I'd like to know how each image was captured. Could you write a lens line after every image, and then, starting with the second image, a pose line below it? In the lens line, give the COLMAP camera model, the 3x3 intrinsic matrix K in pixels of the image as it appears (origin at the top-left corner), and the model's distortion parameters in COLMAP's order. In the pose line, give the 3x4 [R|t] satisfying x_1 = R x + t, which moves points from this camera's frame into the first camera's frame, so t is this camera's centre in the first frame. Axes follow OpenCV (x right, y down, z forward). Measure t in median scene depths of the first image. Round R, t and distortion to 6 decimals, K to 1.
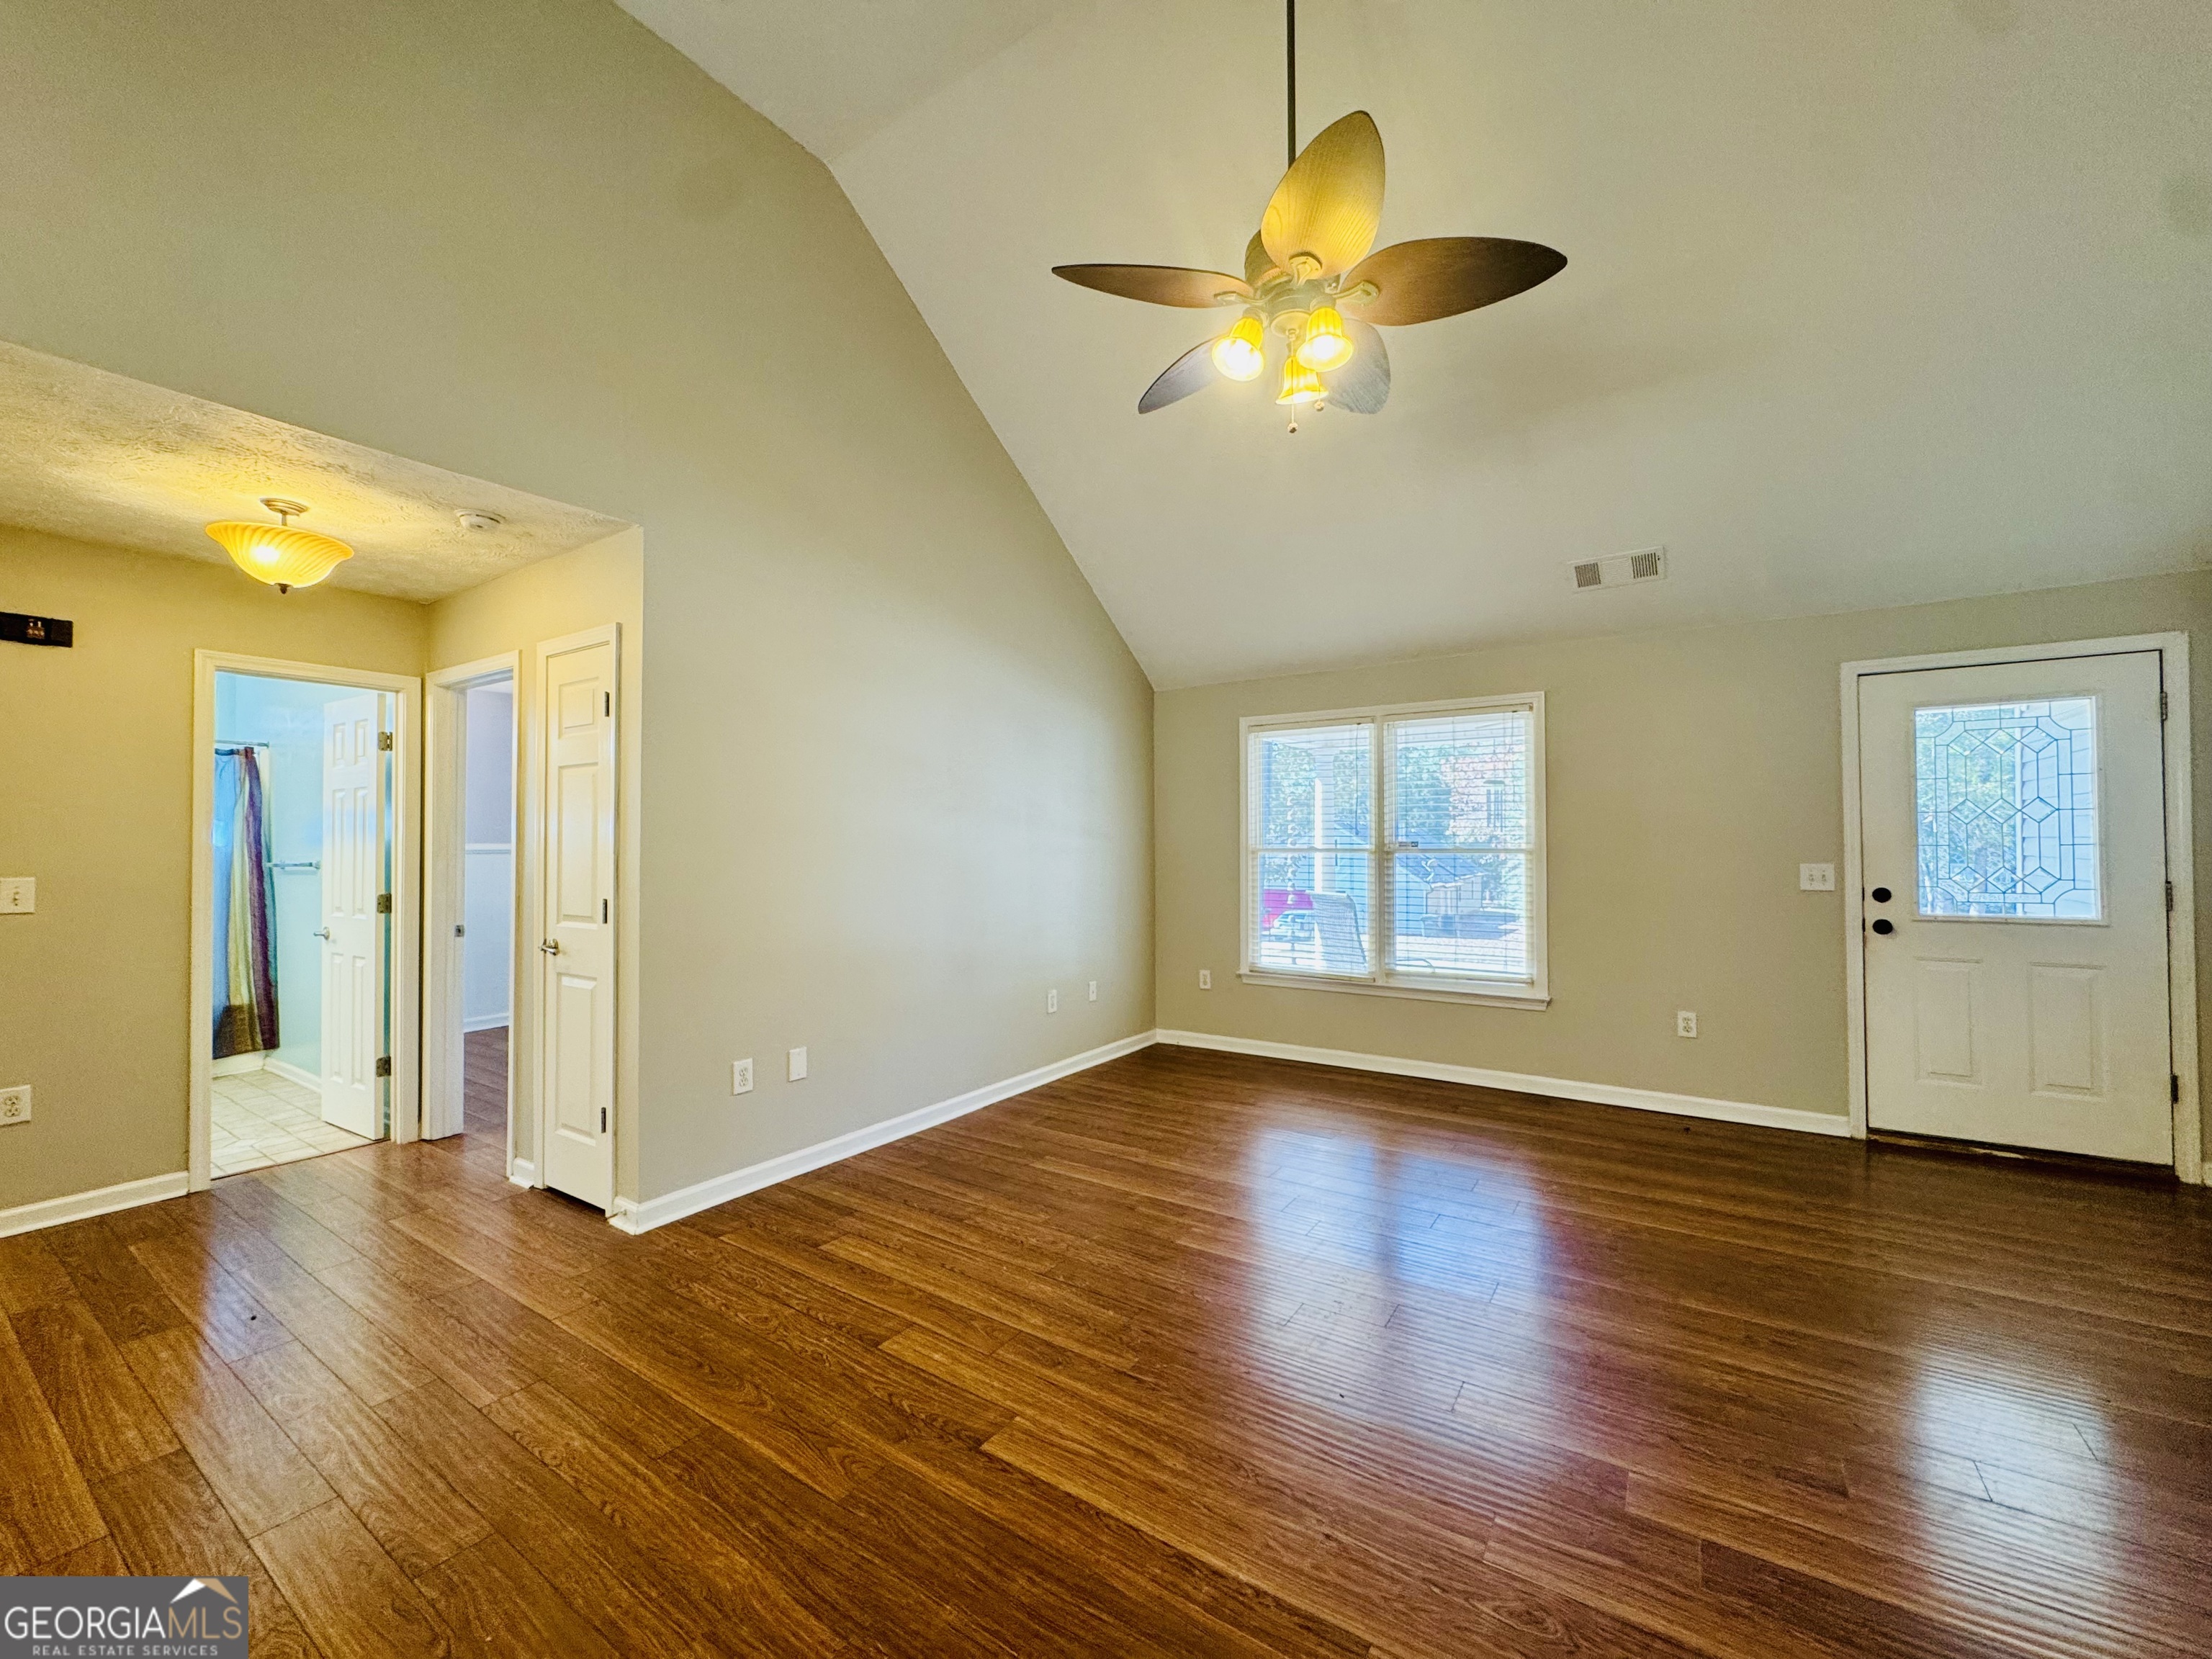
lens RADIAL K [[885.2, 0, 1107.3], [0, 885.2, 831.5], [0, 0, 1]] dist [-0.004208, 0.000640]
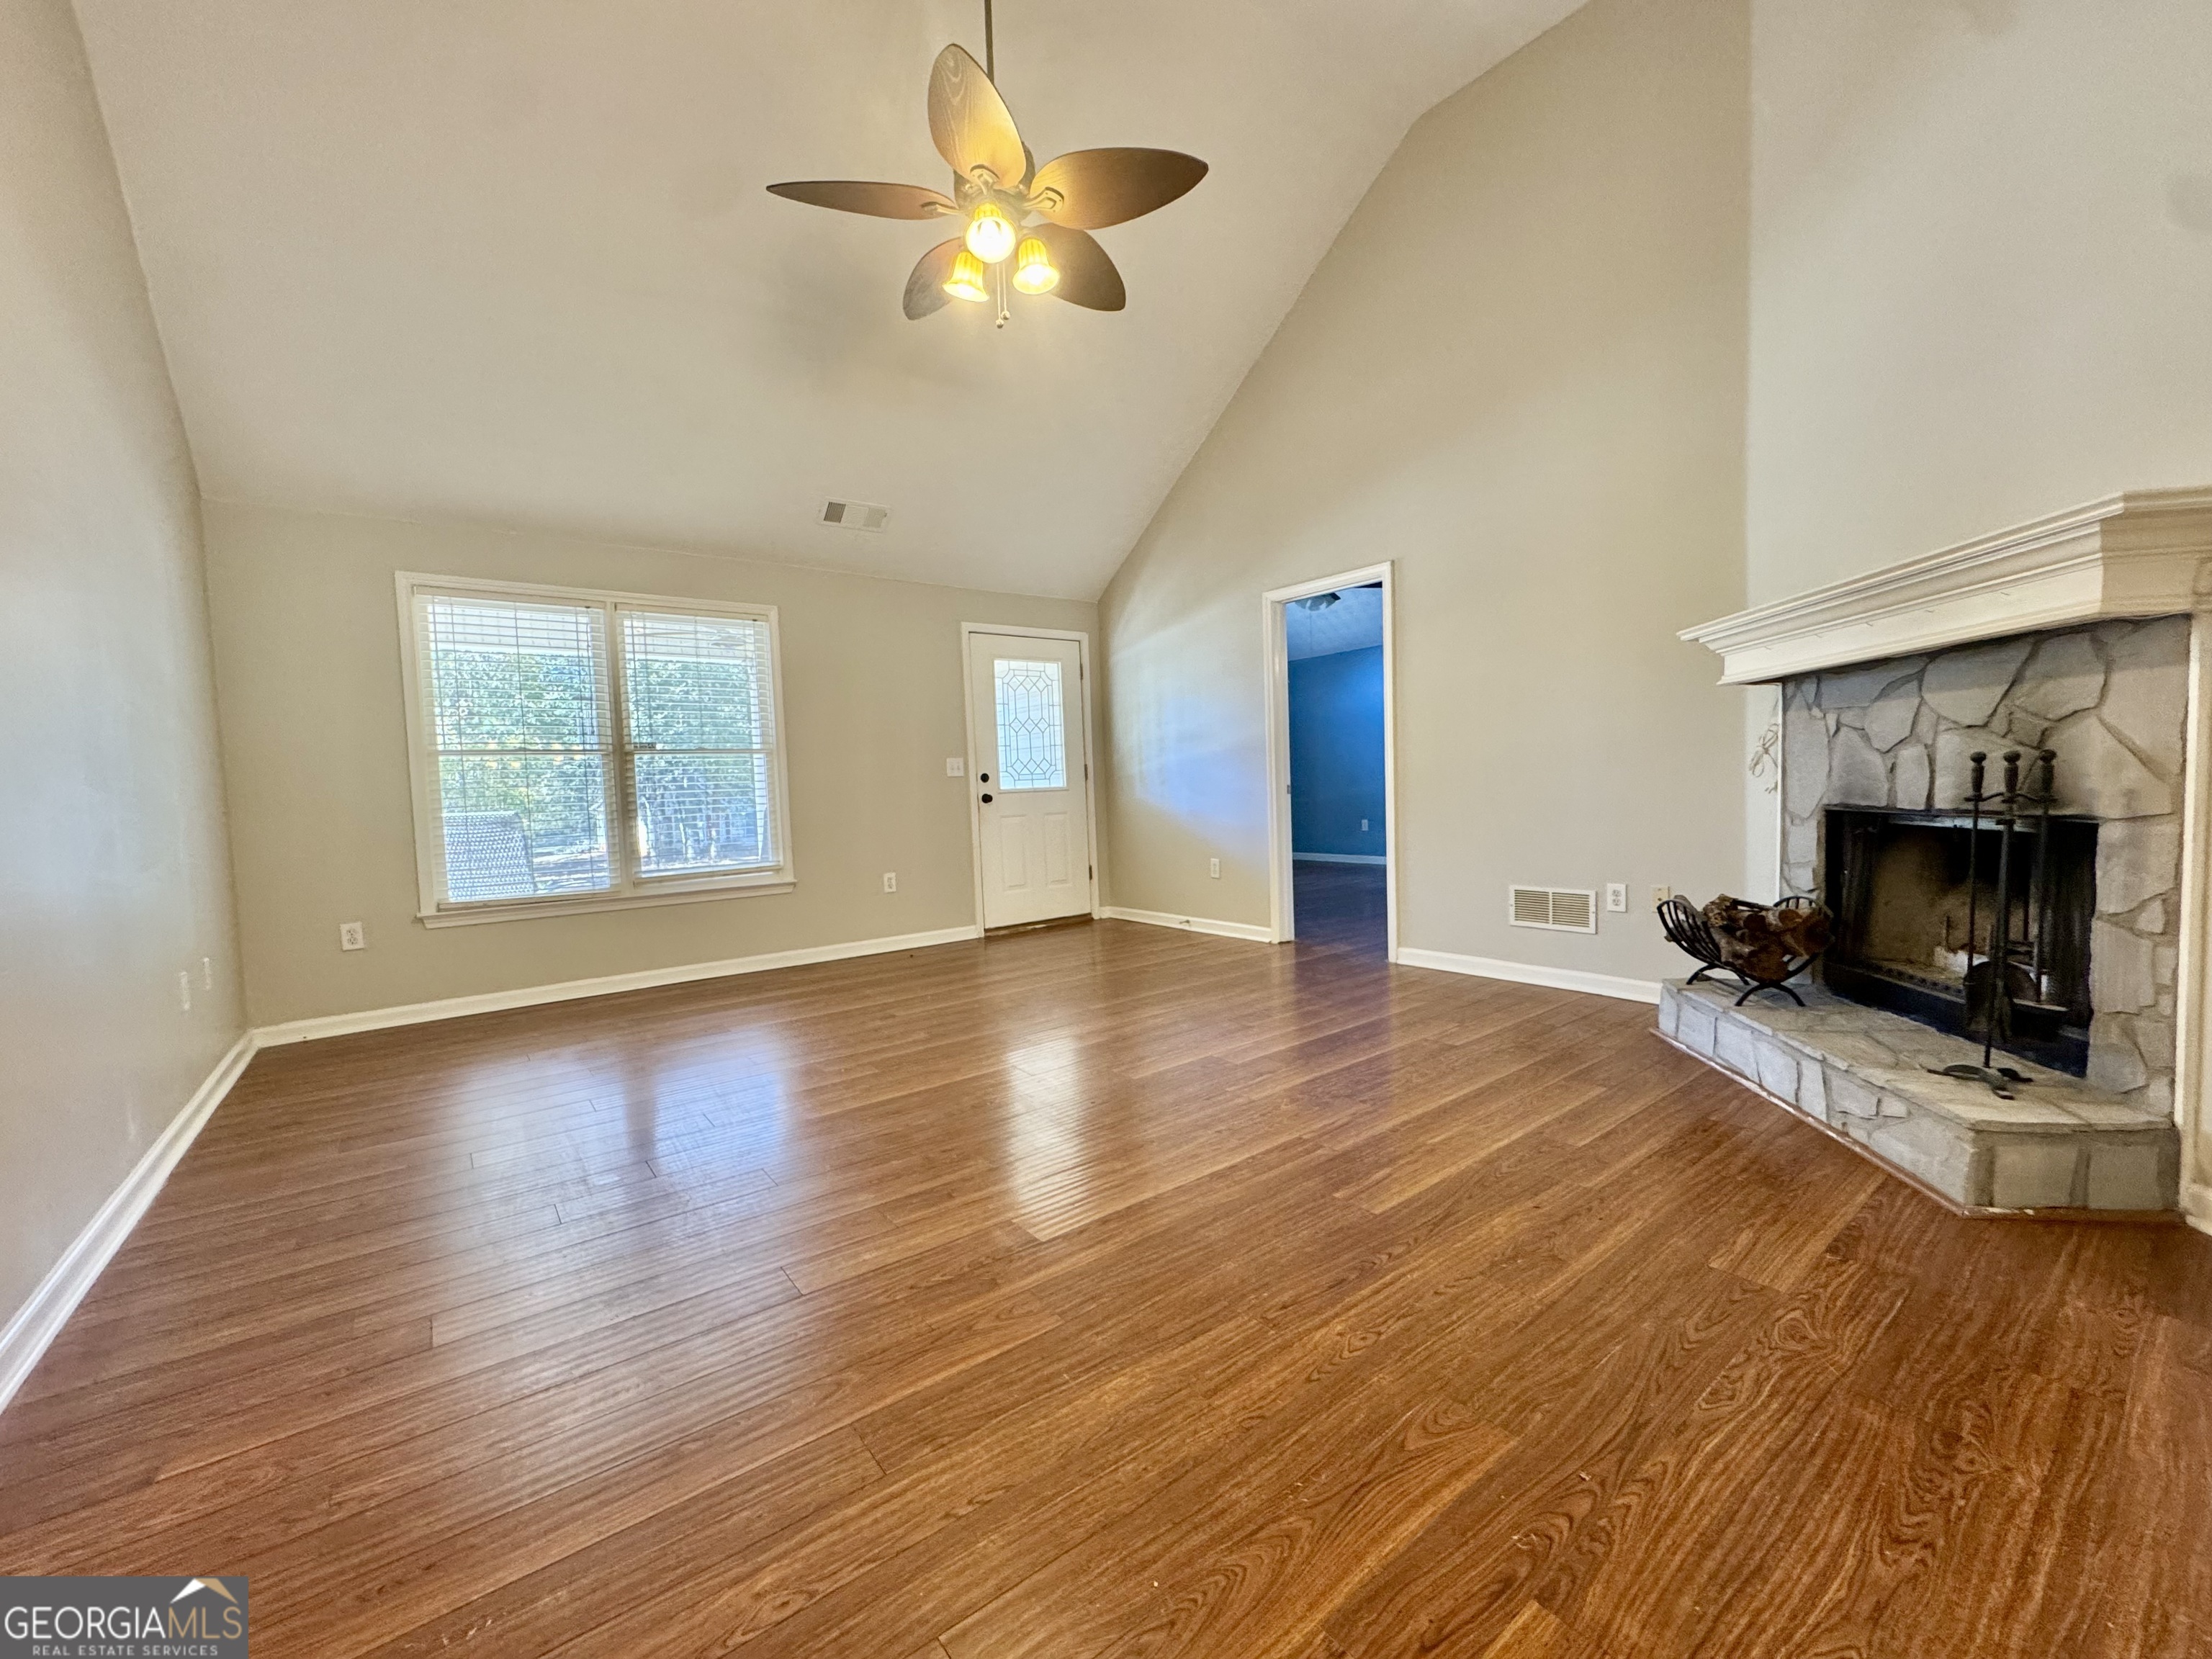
lens RADIAL K [[885.2, 0, 1107.3], [0, 885.2, 831.5], [0, 0, 1]] dist [-0.004208, 0.000640]
pose [[0.321930, -0.058154, 0.944976, -0.597171], [0.022211, 0.998301, 0.053869, 0.099070], [-0.946503, 0.003647, 0.322674, 0.339947]]
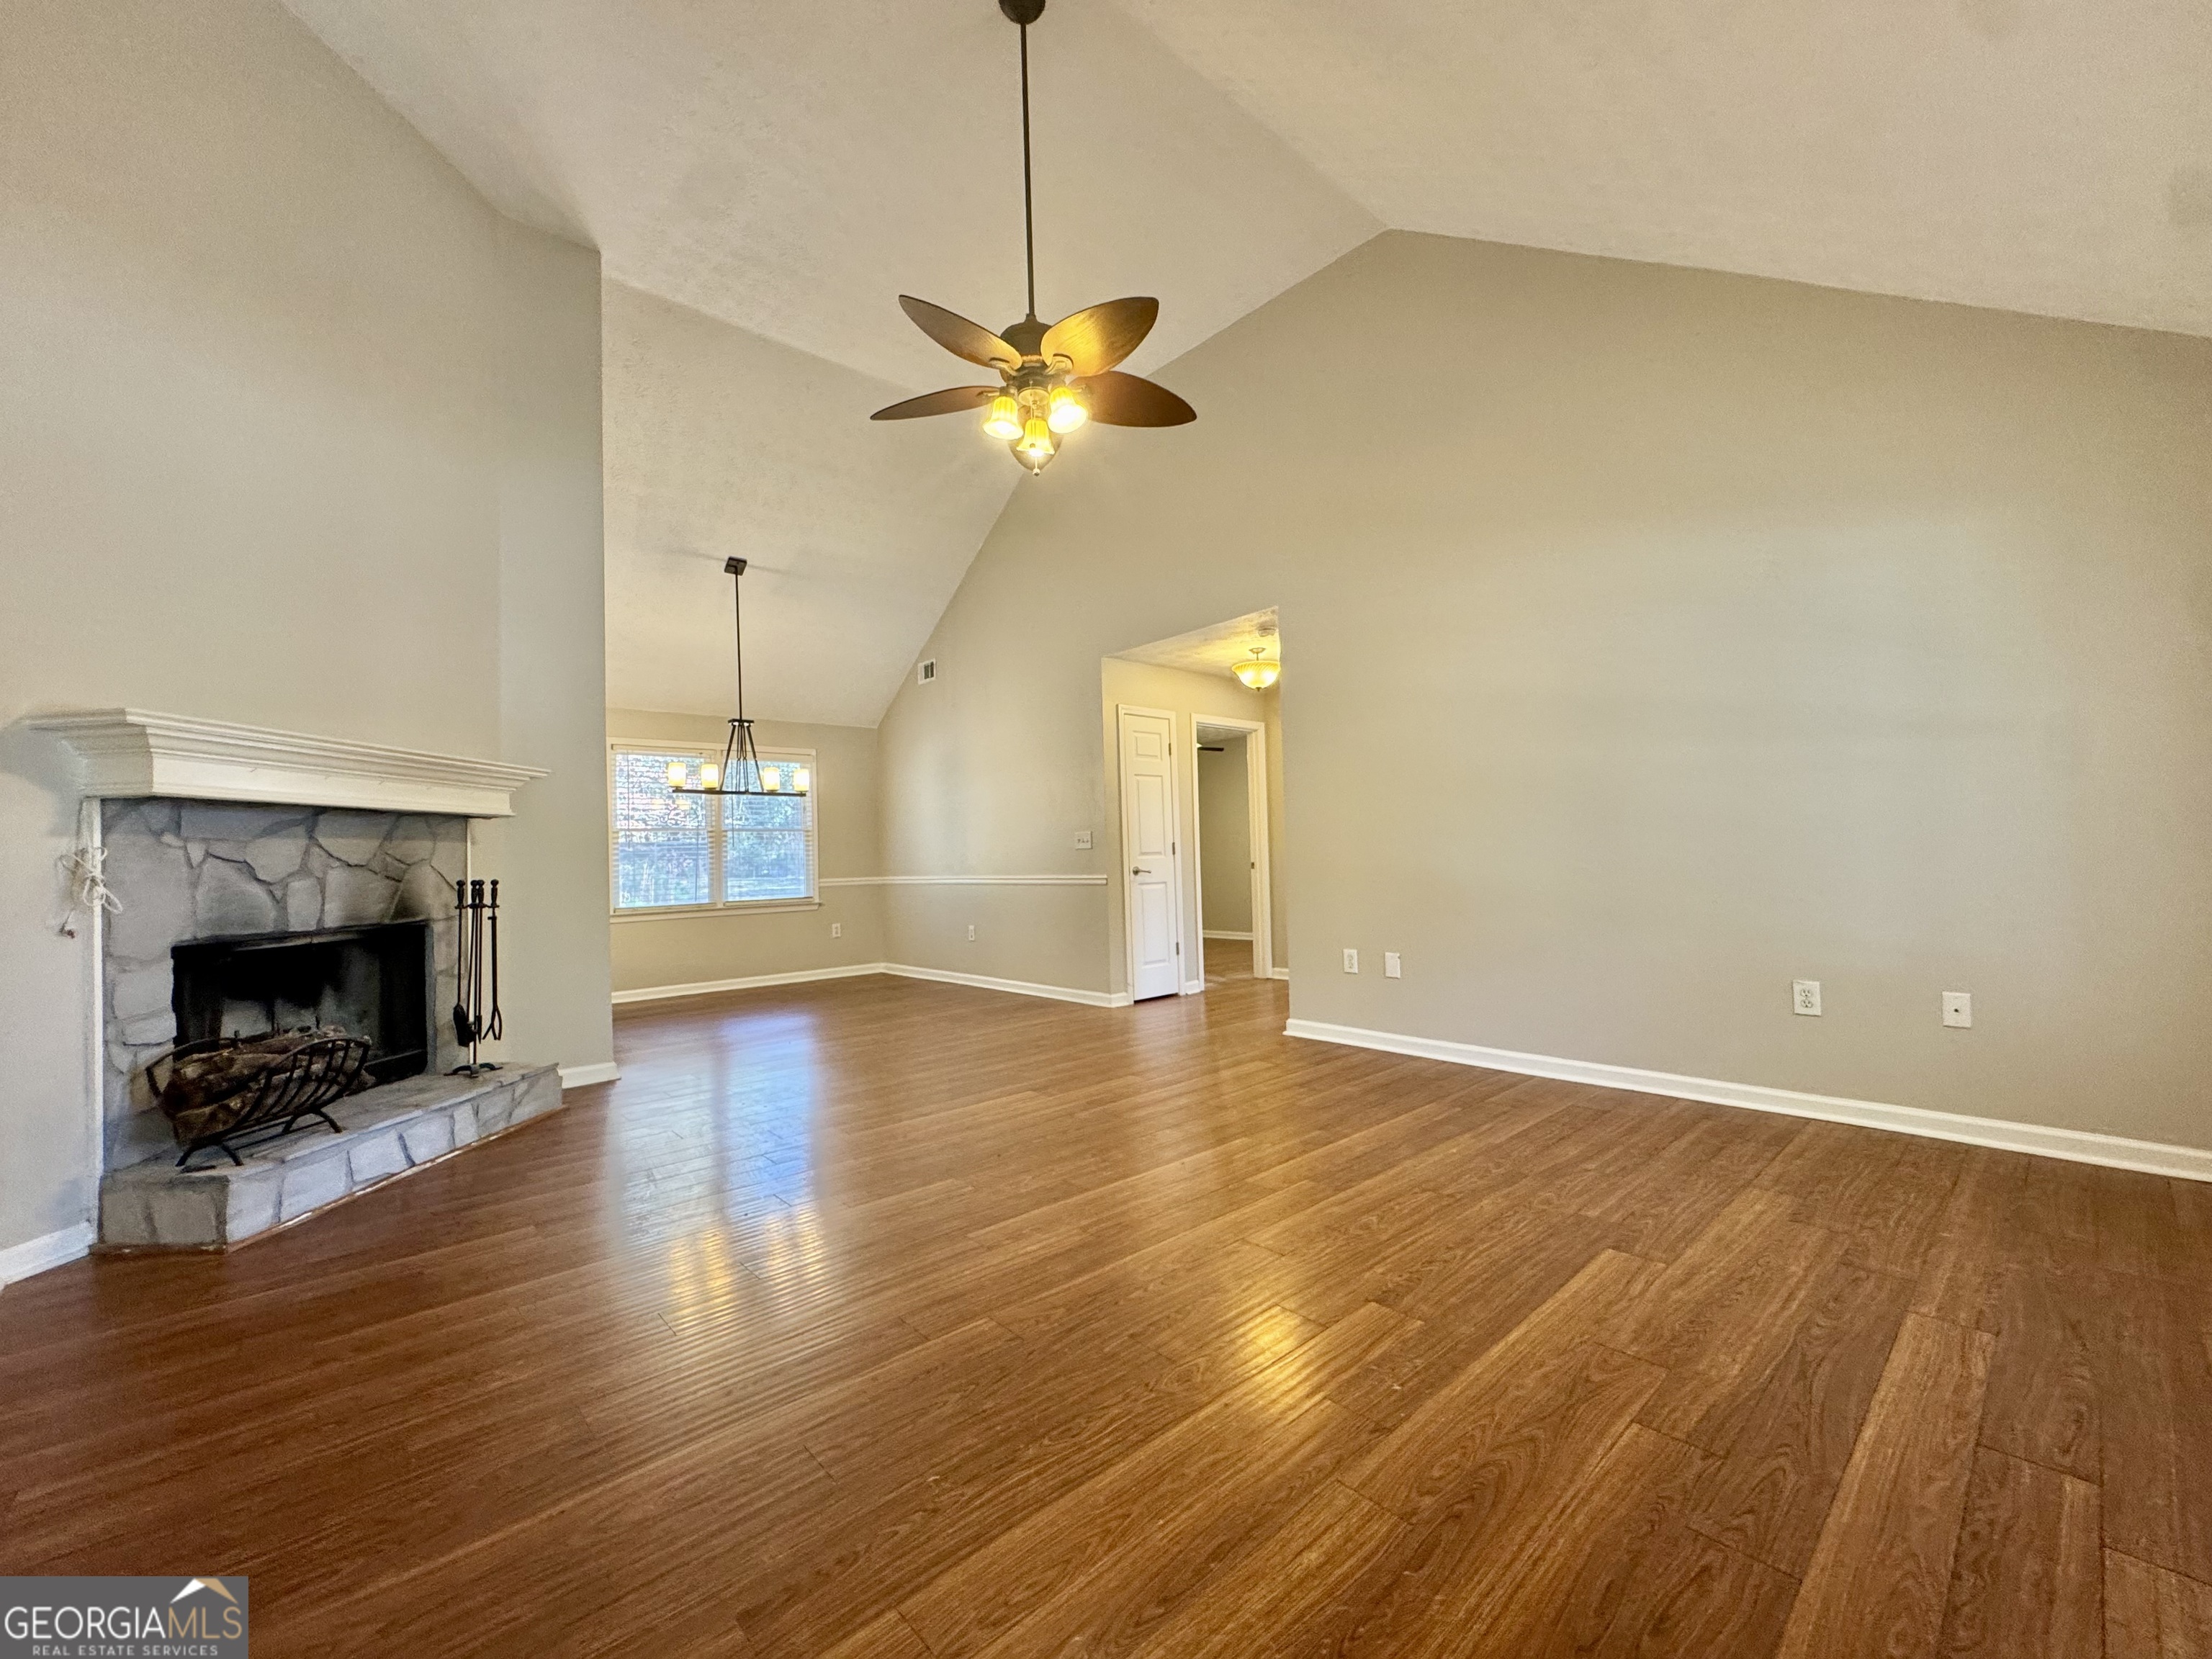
lens RADIAL K [[885.2, 0, 1107.3], [0, 885.2, 831.5], [0, 0, 1]] dist [-0.004208, 0.000640]
pose [[-0.244117, -0.017389, -0.969590, 1.018832], [0.042398, 0.998692, -0.028585, 0.094738], [0.968819, -0.048086, -0.243060, 0.962296]]
